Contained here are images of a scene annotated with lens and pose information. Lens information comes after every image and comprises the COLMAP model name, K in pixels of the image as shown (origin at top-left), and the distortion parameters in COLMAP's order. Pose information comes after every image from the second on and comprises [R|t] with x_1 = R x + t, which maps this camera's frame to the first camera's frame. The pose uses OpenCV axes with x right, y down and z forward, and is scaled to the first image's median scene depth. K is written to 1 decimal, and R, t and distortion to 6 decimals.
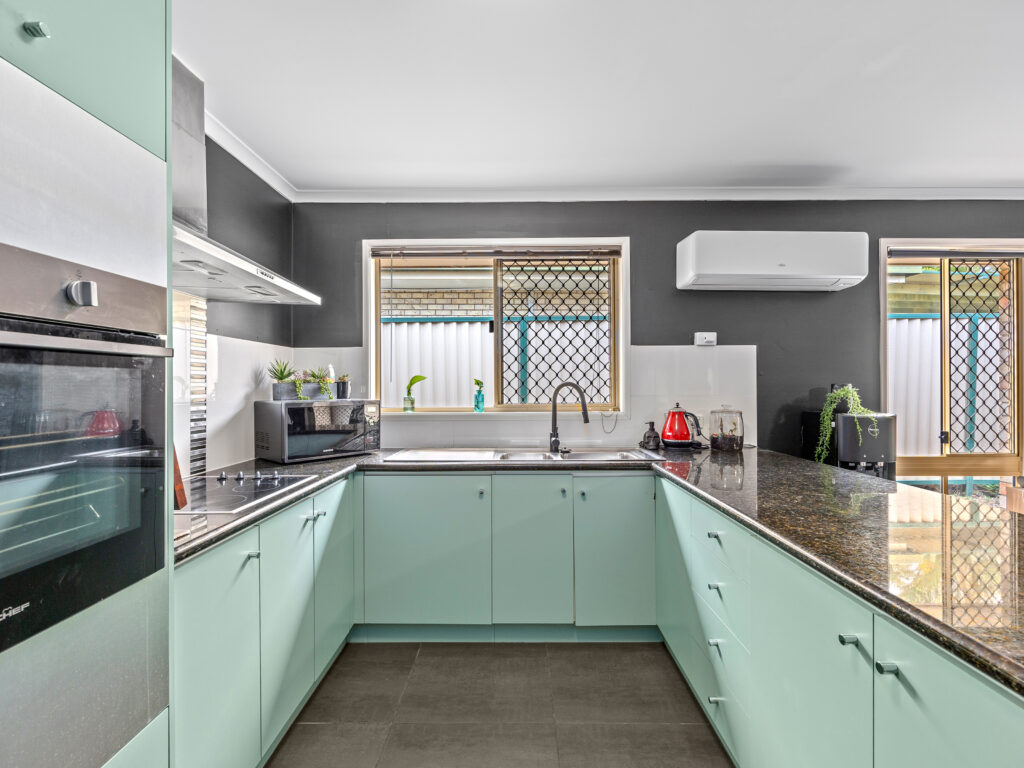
lens RADIAL K [[457.2, 0, 512.0], [0, 457.2, 384.0], [0, 0, 1]] dist [-0.001295, -0.000427]
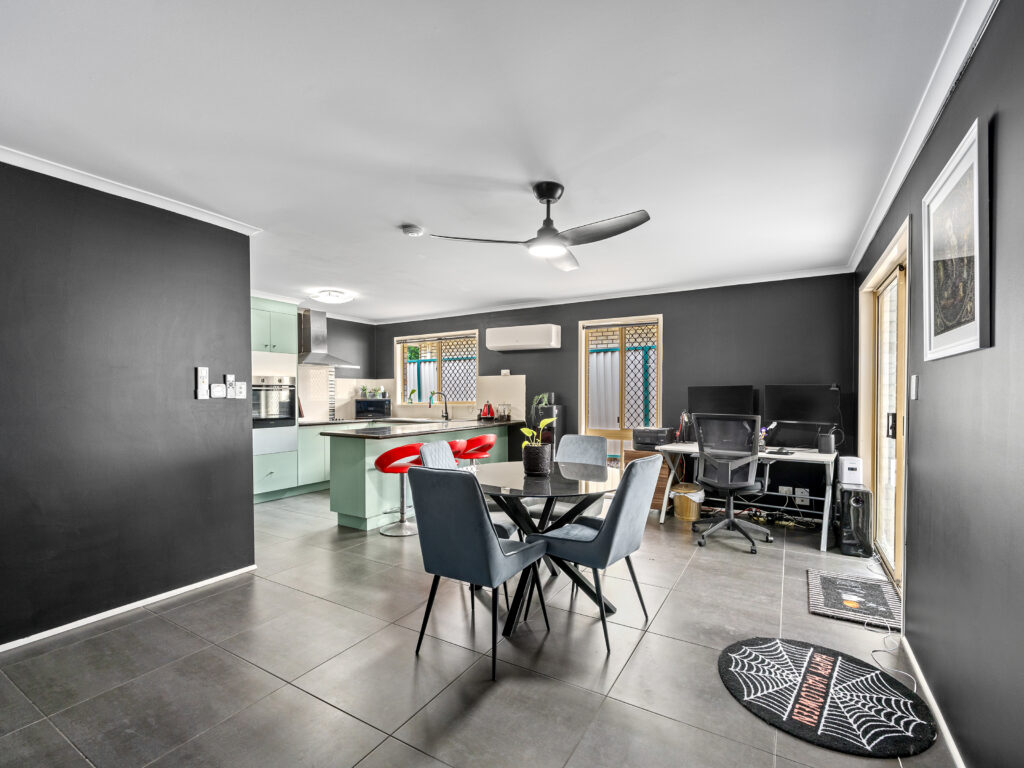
lens RADIAL K [[457.2, 0, 512.0], [0, 457.2, 384.0], [0, 0, 1]] dist [-0.001295, -0.000427]
pose [[0.866407, -0.011778, -0.499200, 1.613629], [0.005199, 0.999880, -0.014569, -0.009759], [0.499312, 0.010027, 0.866364, -0.956228]]
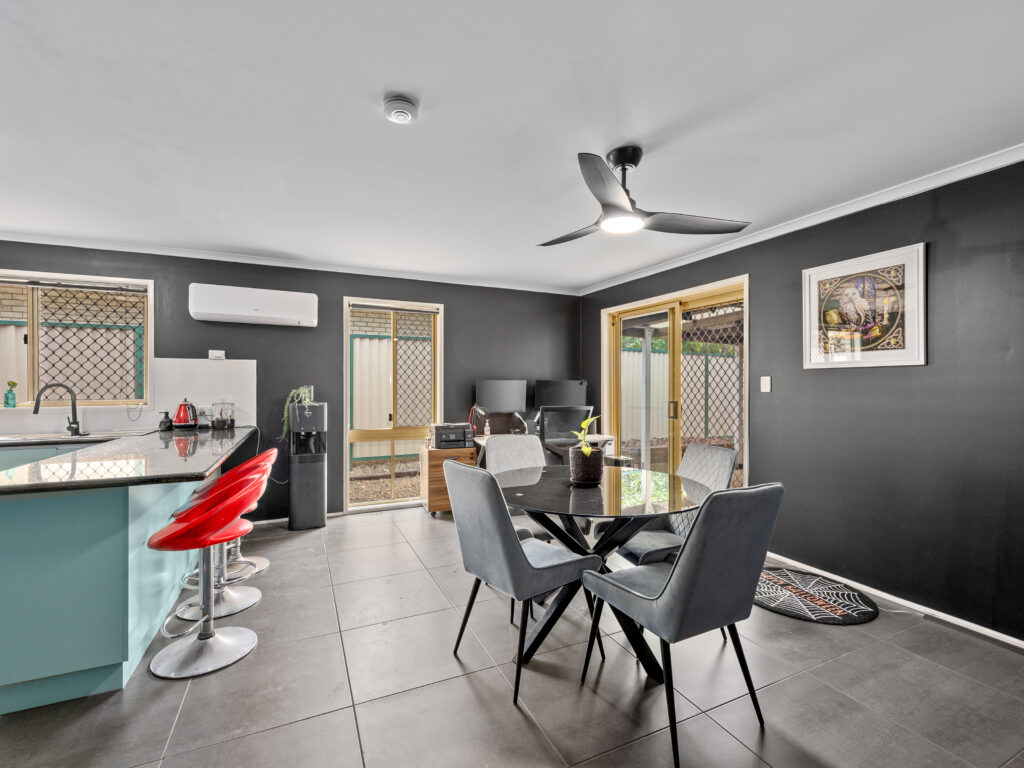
lens RADIAL K [[457.2, 0, 512.0], [0, 457.2, 384.0], [0, 0, 1]] dist [-0.001295, -0.000427]
pose [[0.903009, 0.003651, 0.429607, 0.668349], [-0.006925, 0.999958, 0.006058, -0.020627], [-0.429567, -0.008445, 0.902996, -0.761163]]
